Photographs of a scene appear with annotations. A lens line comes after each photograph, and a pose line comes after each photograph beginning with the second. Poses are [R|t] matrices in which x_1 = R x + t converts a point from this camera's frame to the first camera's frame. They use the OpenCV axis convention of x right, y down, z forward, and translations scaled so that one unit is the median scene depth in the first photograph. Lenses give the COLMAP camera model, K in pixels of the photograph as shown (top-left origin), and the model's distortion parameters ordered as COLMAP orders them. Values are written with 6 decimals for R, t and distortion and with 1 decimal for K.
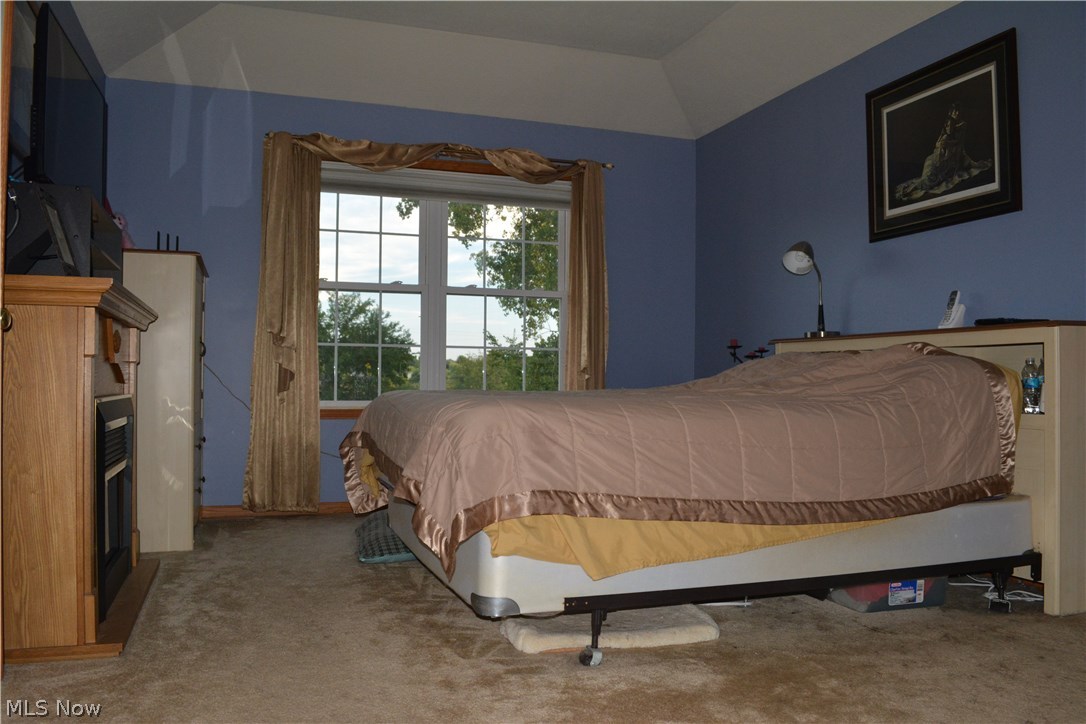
lens RADIAL K [[864.3, 0, 543.0], [0, 864.3, 362.0], [0, 0, 1]] dist [-0.088636, 0.006431]
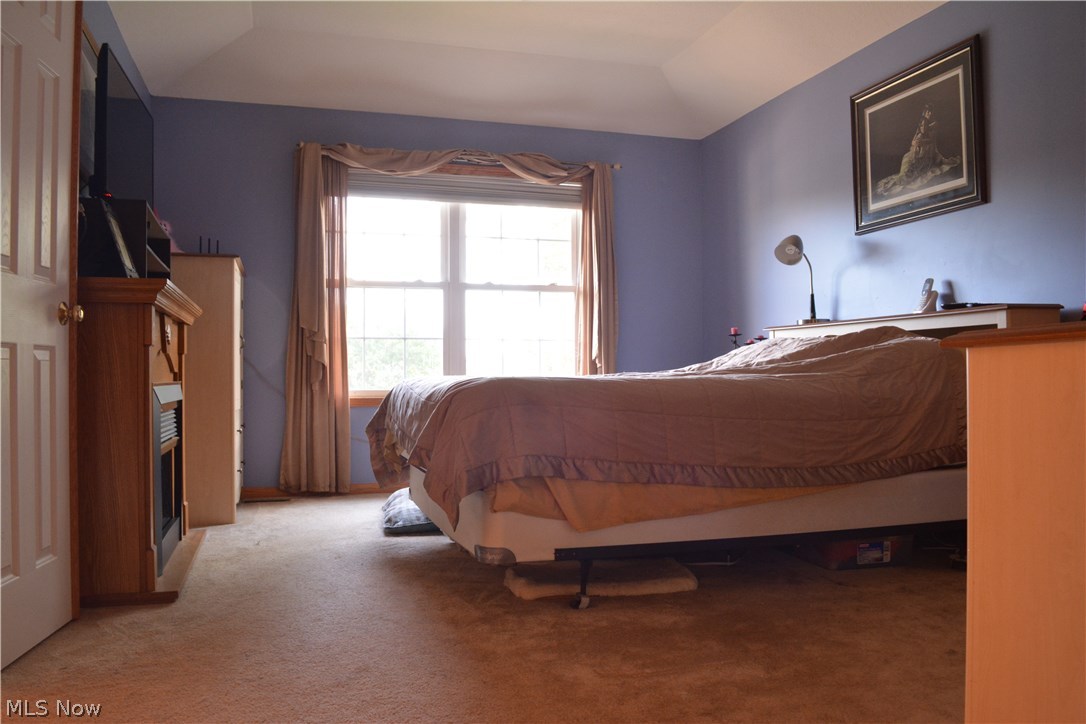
lens RADIAL K [[864.3, 0, 543.0], [0, 864.3, 362.0], [0, 0, 1]] dist [-0.088636, 0.006431]
pose [[0.999152, -0.012486, -0.039242, 0.050685], [0.012668, 0.999910, 0.004389, 0.015329], [0.039183, -0.004883, 0.999220, -0.138977]]
